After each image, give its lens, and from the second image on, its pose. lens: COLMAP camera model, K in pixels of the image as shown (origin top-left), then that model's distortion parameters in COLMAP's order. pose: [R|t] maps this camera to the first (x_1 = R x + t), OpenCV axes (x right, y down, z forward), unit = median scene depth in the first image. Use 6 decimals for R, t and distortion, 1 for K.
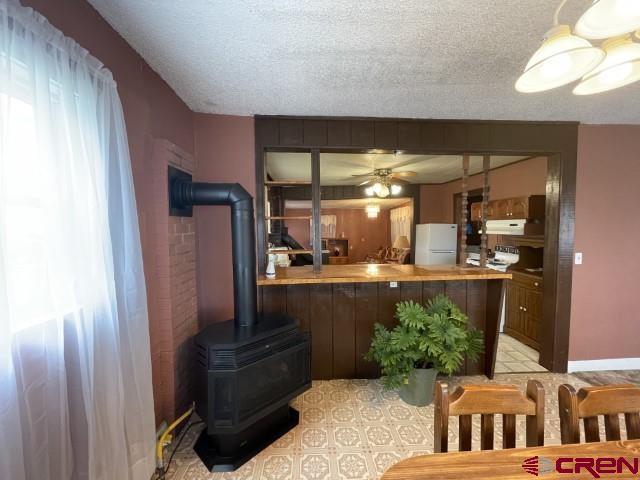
lens RADIAL K [[257.5, 0, 320.0], [0, 257.5, 240.0], [0, 0, 1]] dist [0.001898, 0.000390]
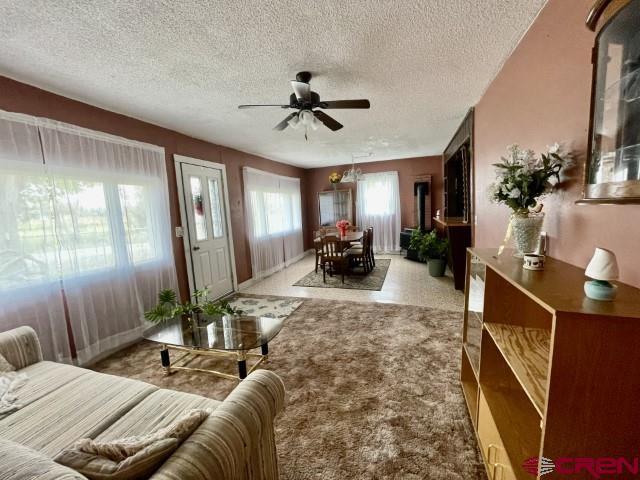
lens RADIAL K [[257.5, 0, 320.0], [0, 257.5, 240.0], [0, 0, 1]] dist [0.001898, 0.000390]
pose [[-0.383629, 0.144262, -0.912150, 1.032372], [0.008485, 0.988232, 0.152726, -0.010951], [0.923448, 0.050850, -0.380339, 0.343537]]
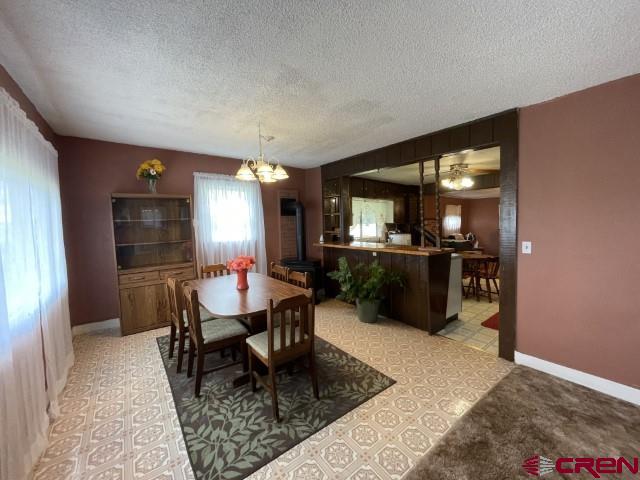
lens RADIAL K [[257.5, 0, 320.0], [0, 257.5, 240.0], [0, 0, 1]] dist [0.001898, 0.000390]
pose [[0.562063, 0.053526, -0.825360, 0.589990], [-0.028065, 0.998563, 0.045647, 0.009603], [0.826618, -0.002493, 0.562758, -0.074238]]
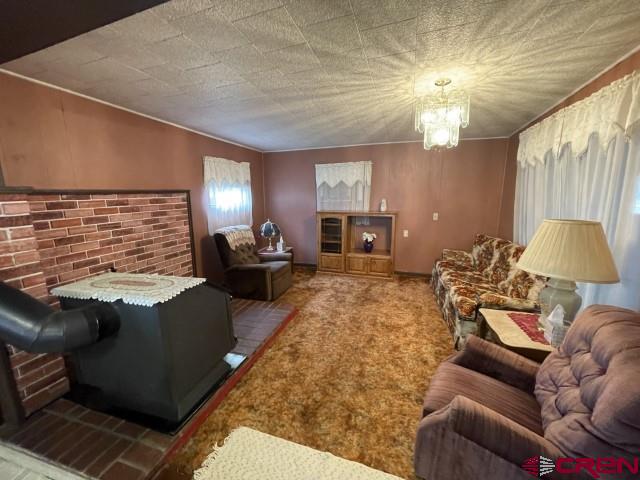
lens RADIAL K [[257.5, 0, 320.0], [0, 257.5, 240.0], [0, 0, 1]] dist [0.001898, 0.000390]
pose [[0.927853, 0.052290, -0.369262, 0.247979], [-0.001279, 0.990562, 0.137057, -0.034665], [0.372944, -0.126697, 0.919163, 0.876569]]
